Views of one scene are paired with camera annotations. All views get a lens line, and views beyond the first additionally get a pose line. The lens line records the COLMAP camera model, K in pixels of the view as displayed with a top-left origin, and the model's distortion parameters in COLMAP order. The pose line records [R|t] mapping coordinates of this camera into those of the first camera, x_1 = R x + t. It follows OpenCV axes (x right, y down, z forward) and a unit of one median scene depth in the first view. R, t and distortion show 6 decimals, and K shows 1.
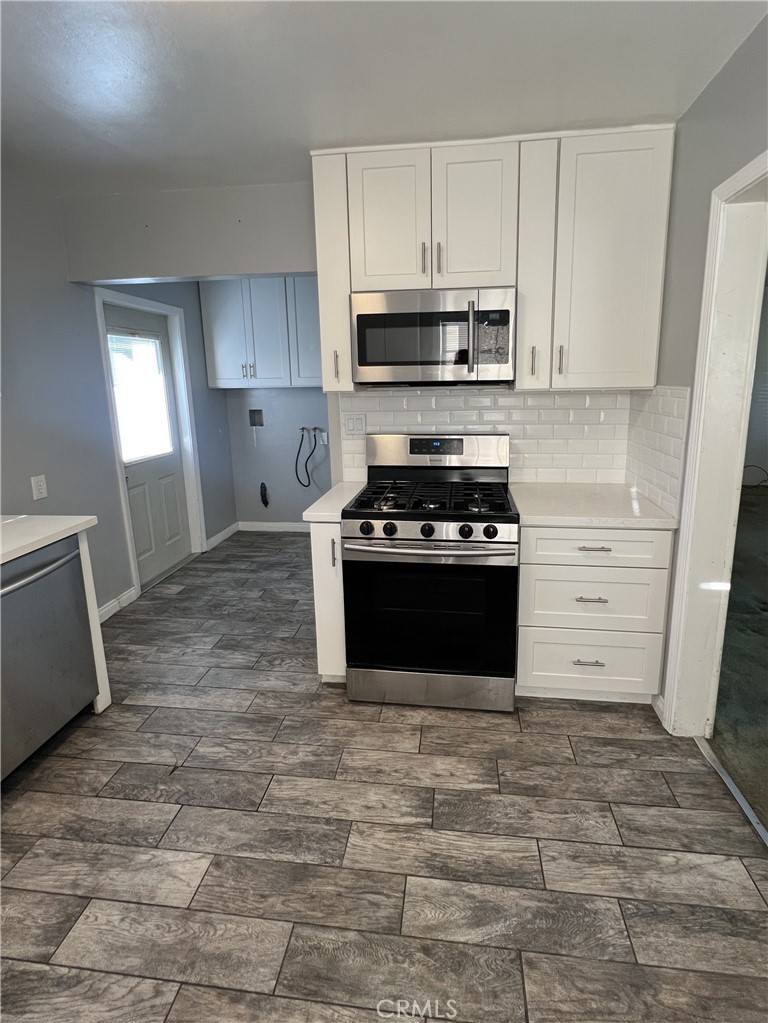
lens RADIAL K [[470.9, 0, 404.6], [0, 470.9, 463.2], [0, 0, 1]] dist [-0.001915, 0.000544]
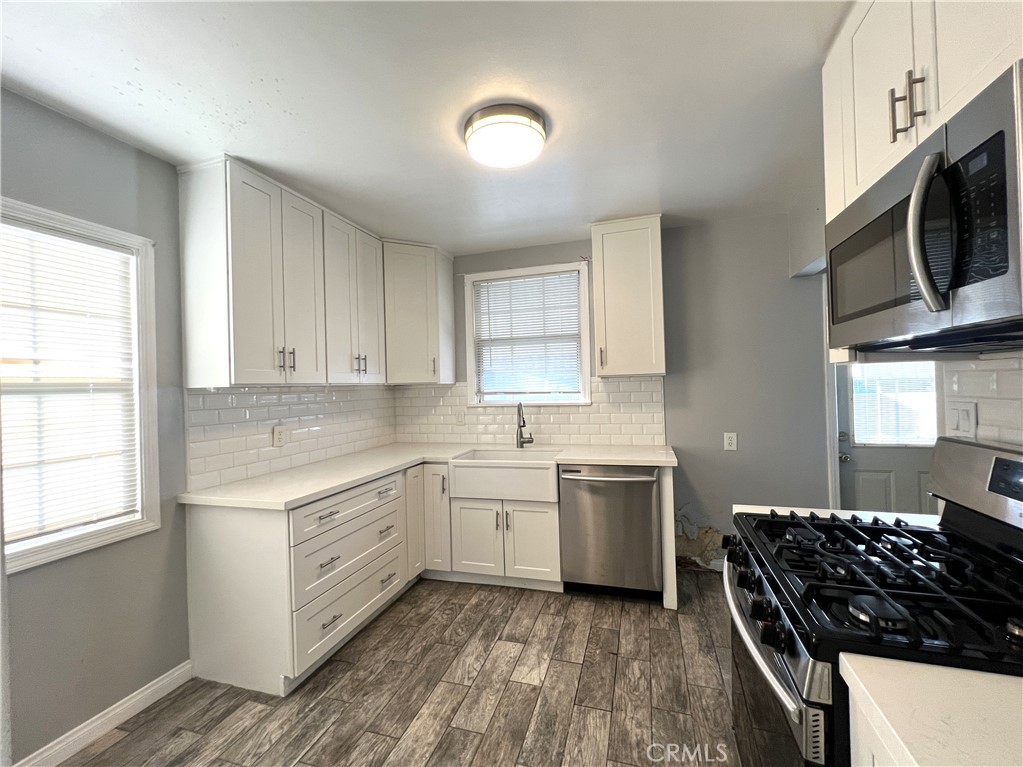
lens RADIAL K [[426.7, 0, 511.5], [0, 426.7, 383.5], [0, 0, 1]] dist [-0.002809, 0.000277]
pose [[-0.184197, 0.016460, -0.982751, 0.617356], [-0.147095, 0.988138, 0.044121, -0.087753], [0.971820, 0.152685, -0.179591, 0.708411]]
